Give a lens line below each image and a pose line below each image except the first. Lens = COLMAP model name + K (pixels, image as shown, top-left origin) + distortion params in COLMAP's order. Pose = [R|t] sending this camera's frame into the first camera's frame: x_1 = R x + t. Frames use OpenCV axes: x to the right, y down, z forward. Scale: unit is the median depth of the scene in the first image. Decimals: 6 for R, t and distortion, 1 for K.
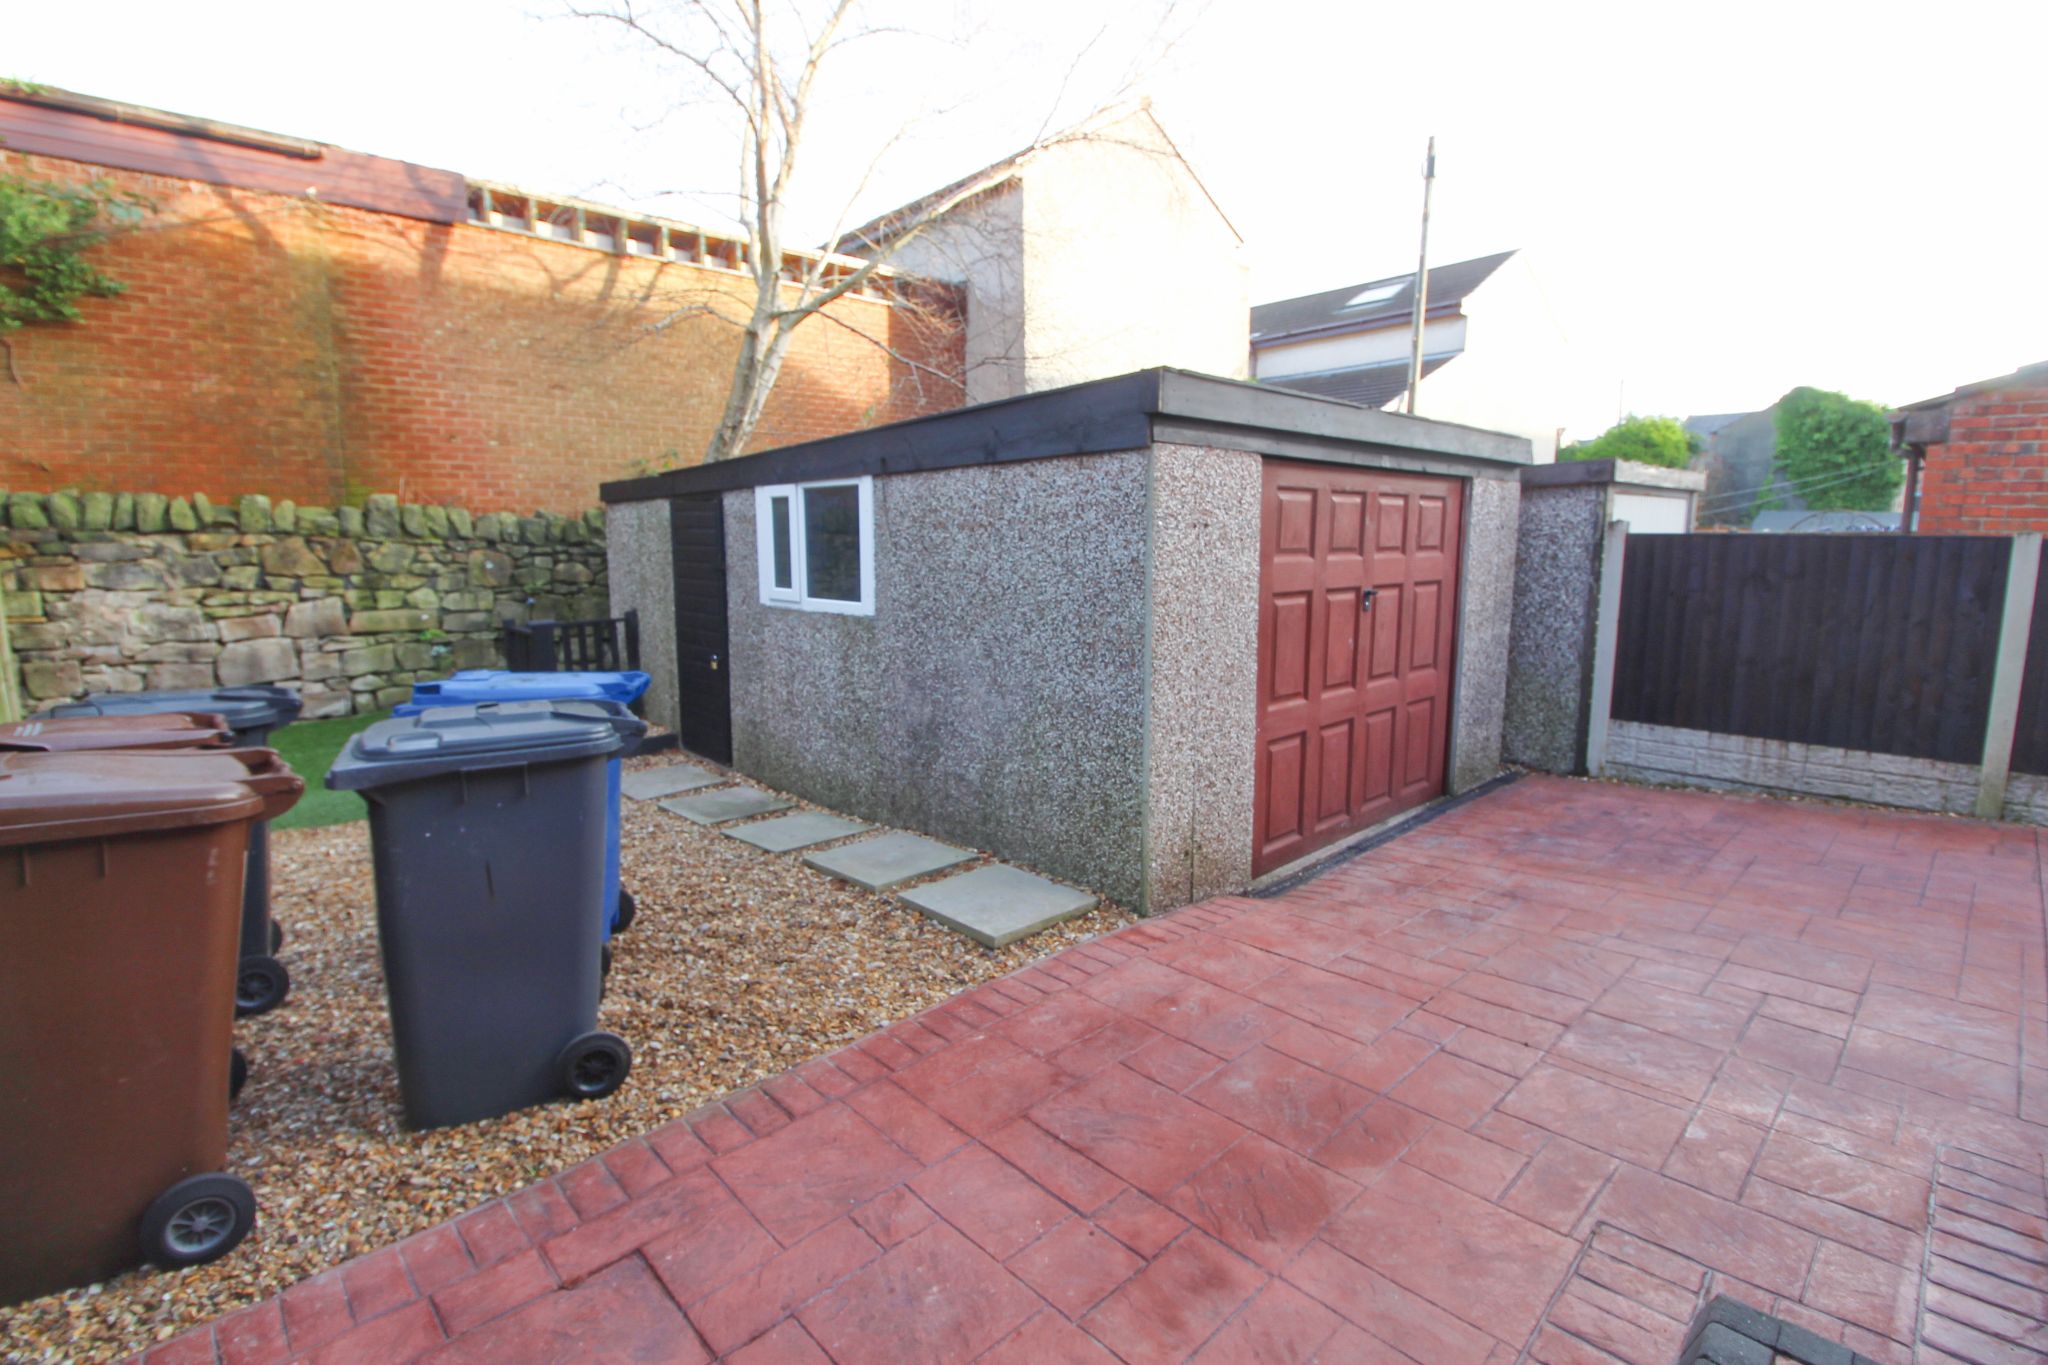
lens RADIAL K [[941.9, 0, 1013.9], [0, 941.9, 676.5], [0, 0, 1]] dist [0.000200, -0.013331]
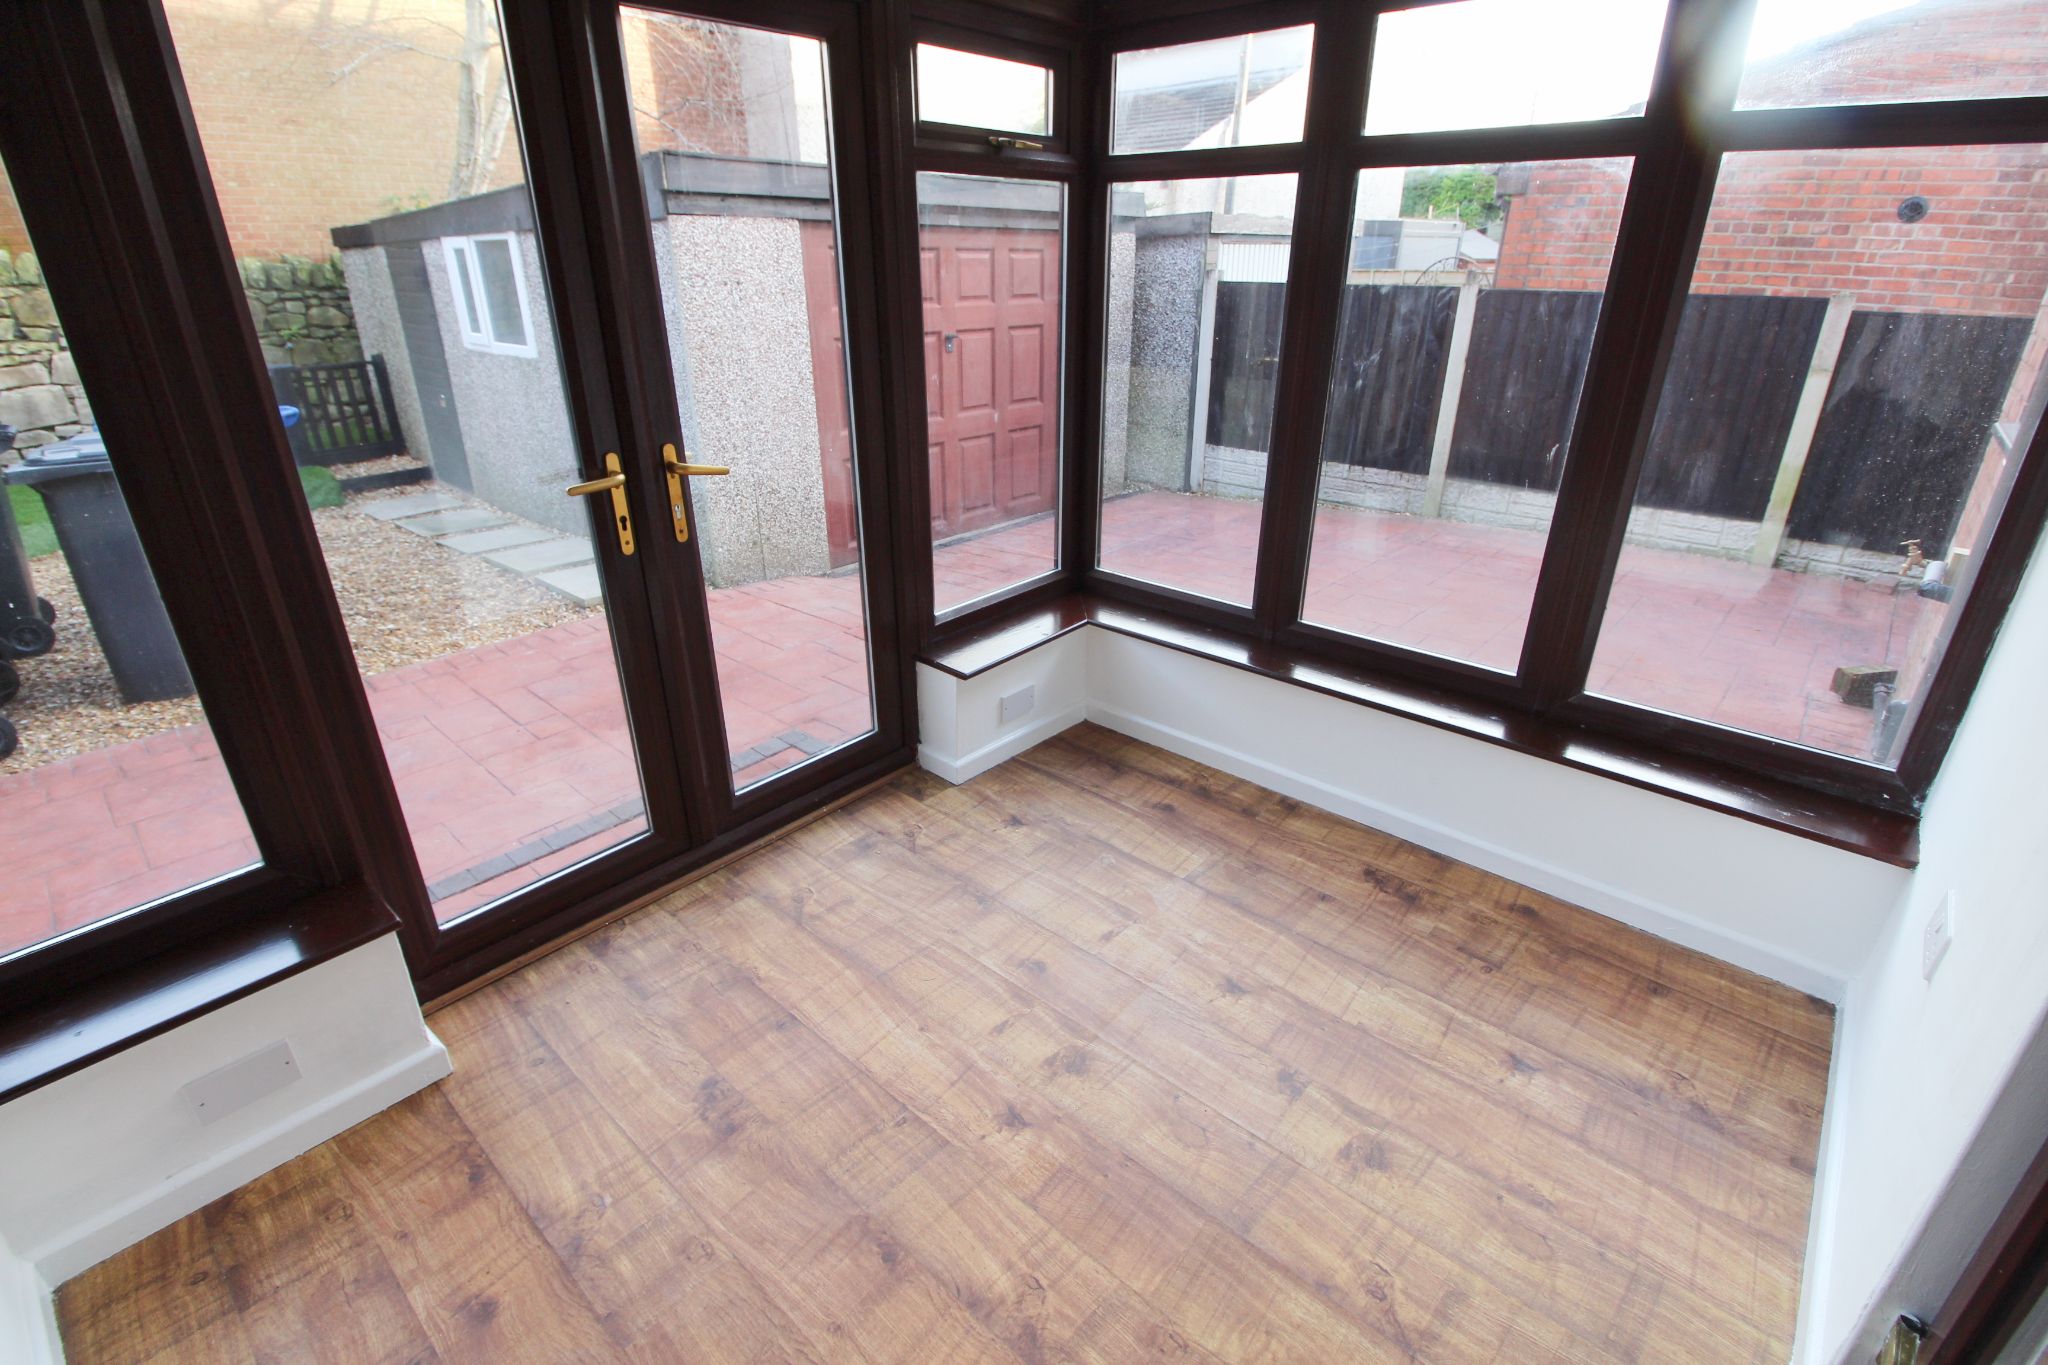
lens RADIAL K [[941.9, 0, 1013.9], [0, 941.9, 676.5], [0, 0, 1]] dist [0.000200, -0.013331]
pose [[0.997486, -0.025817, 0.065999, 0.320677], [0.007549, 0.964692, 0.263273, 0.013905], [-0.070465, -0.262113, 0.962461, -0.261944]]
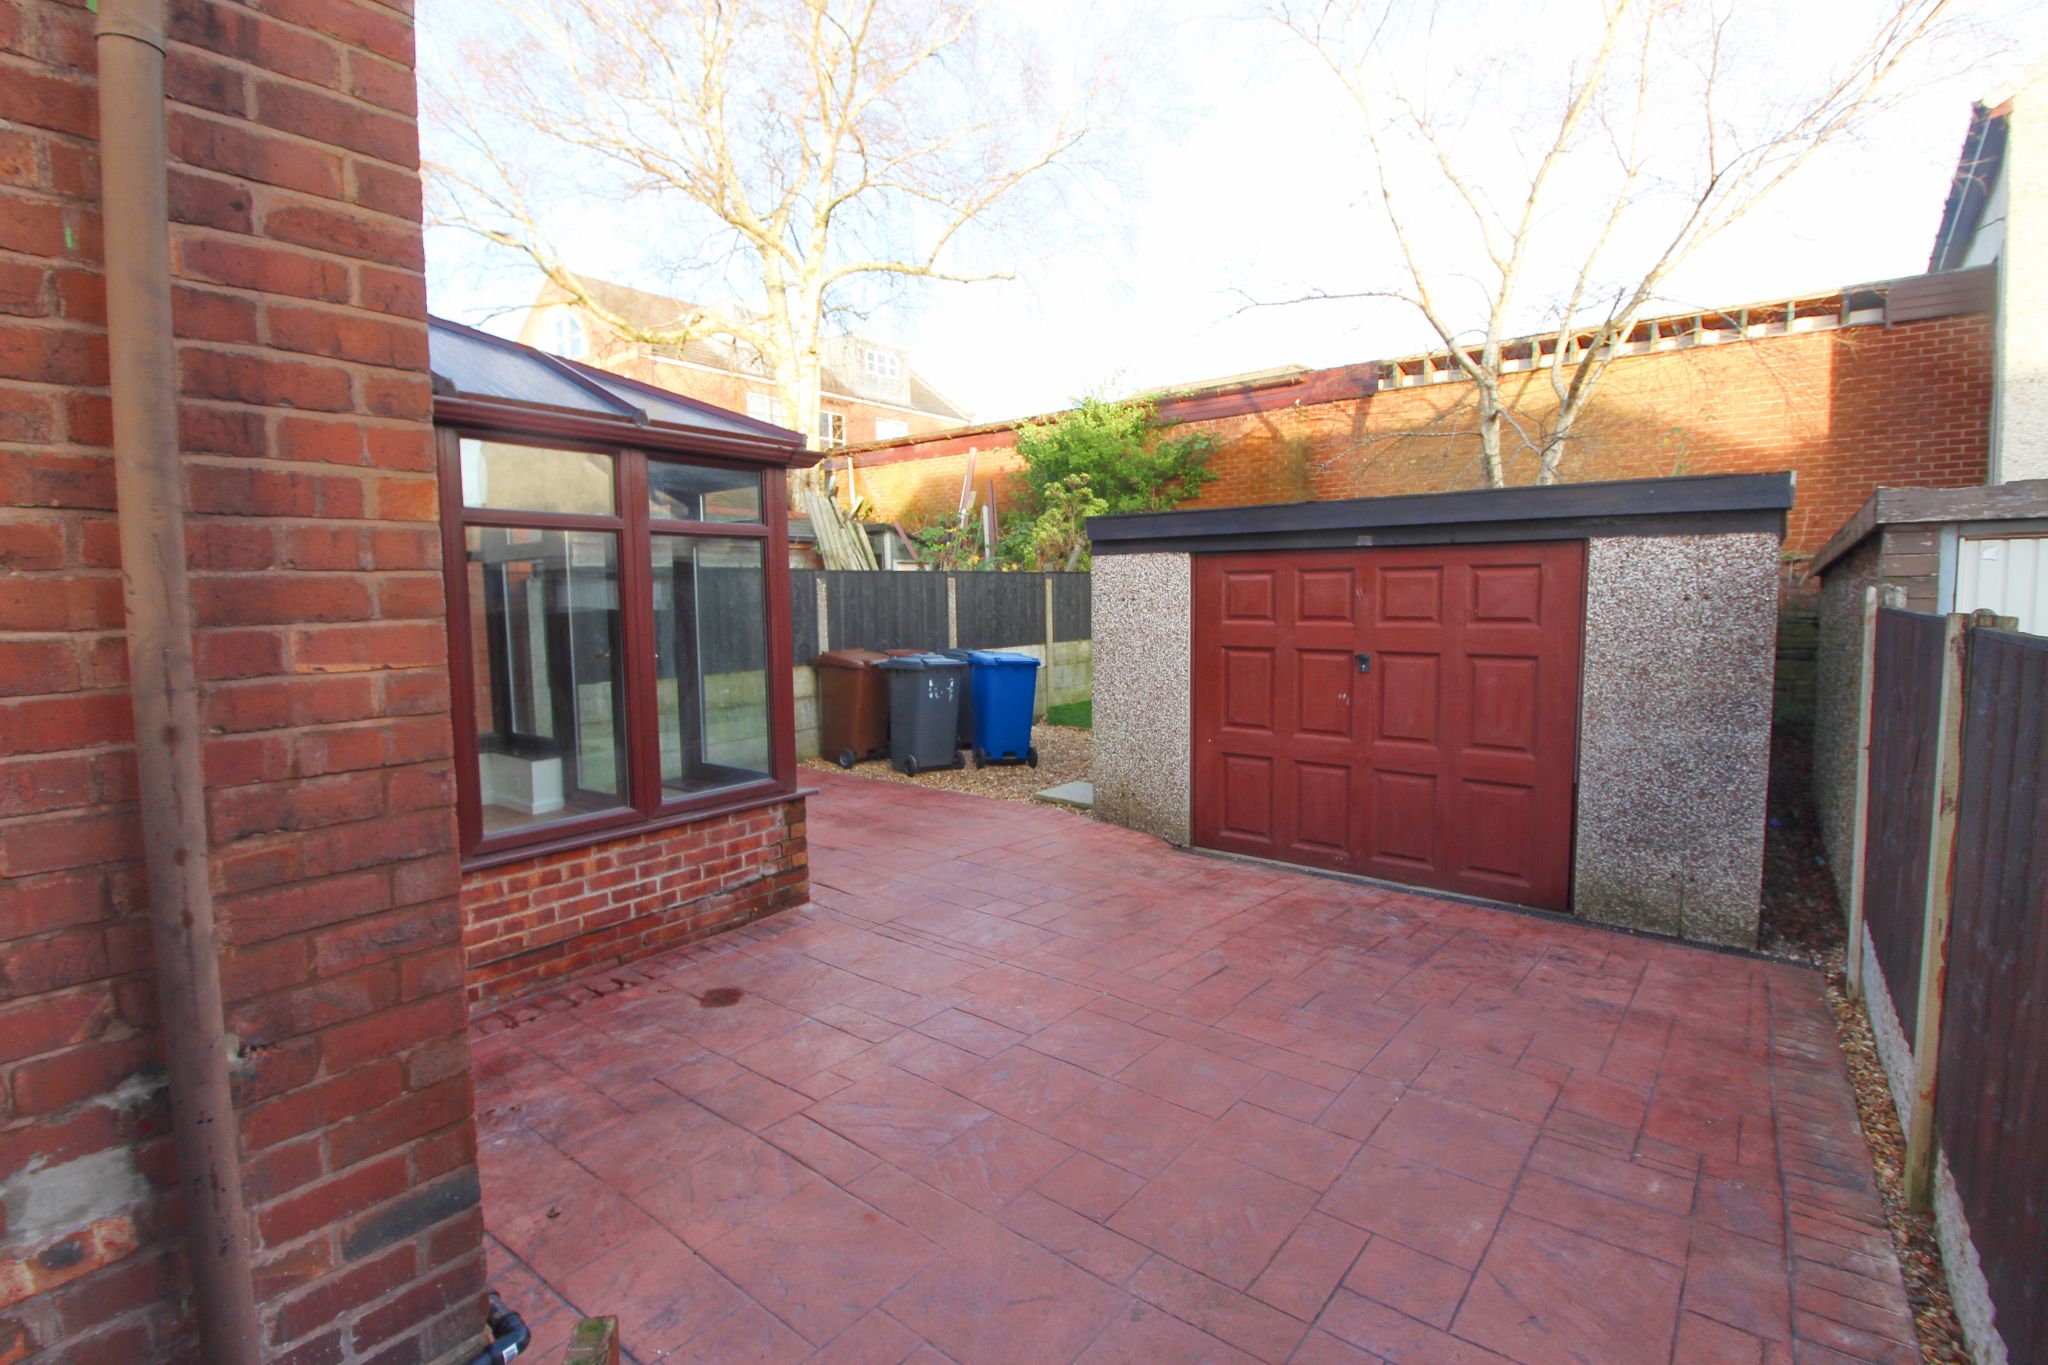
lens RADIAL K [[941.9, 0, 1013.9], [0, 941.9, 676.5], [0, 0, 1]] dist [0.000200, -0.013331]
pose [[0.131379, 0.086963, -0.987510, 1.247242], [-0.140411, 0.987735, 0.068302, -0.073178], [0.981338, 0.129684, 0.141978, 0.380885]]
